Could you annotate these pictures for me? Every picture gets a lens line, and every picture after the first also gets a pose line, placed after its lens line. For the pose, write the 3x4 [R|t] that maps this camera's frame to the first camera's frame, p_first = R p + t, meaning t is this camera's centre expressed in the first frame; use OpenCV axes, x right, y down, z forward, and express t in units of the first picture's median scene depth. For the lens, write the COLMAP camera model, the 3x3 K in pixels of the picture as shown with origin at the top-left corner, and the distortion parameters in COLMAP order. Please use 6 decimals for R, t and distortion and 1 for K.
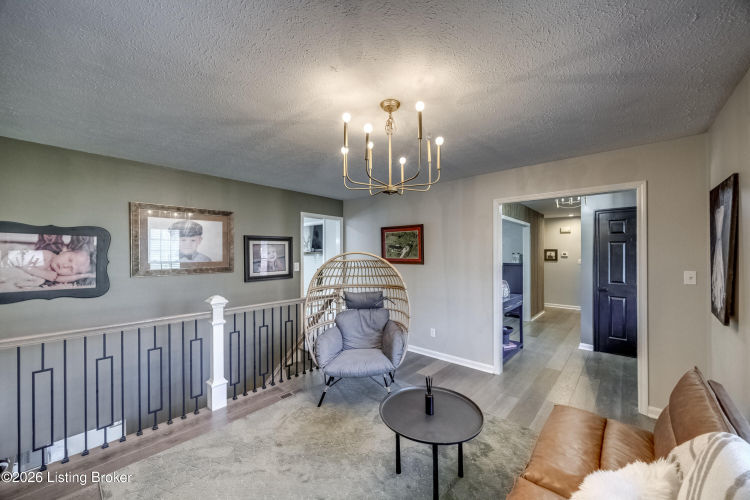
lens RADIAL K [[289.2, 0, 375.0], [0, 289.2, 250.0], [0, 0, 1]] dist [0.001286, 0.000017]
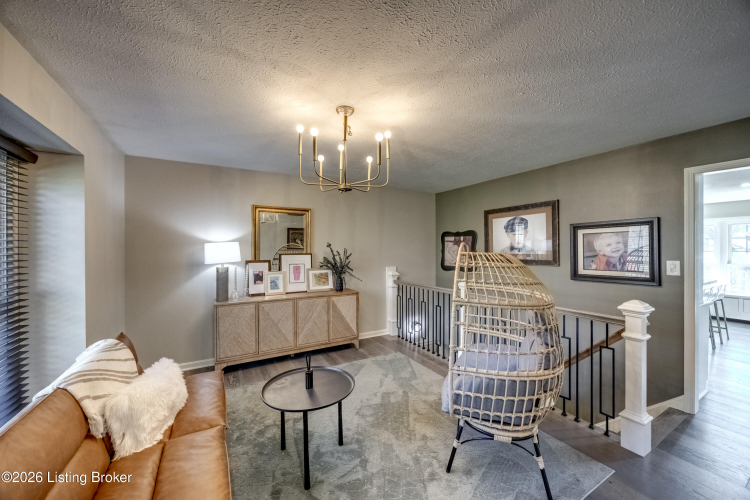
lens RADIAL K [[289.7, 0, 375.0], [0, 289.7, 250.0], [0, 0, 1]] dist [-0.000585, -0.000059]
pose [[-0.315095, 0.001587, -0.949059, 0.528221], [0.009701, 0.999952, -0.001548, 0.020936], [0.949011, -0.009695, -0.315095, 0.724109]]
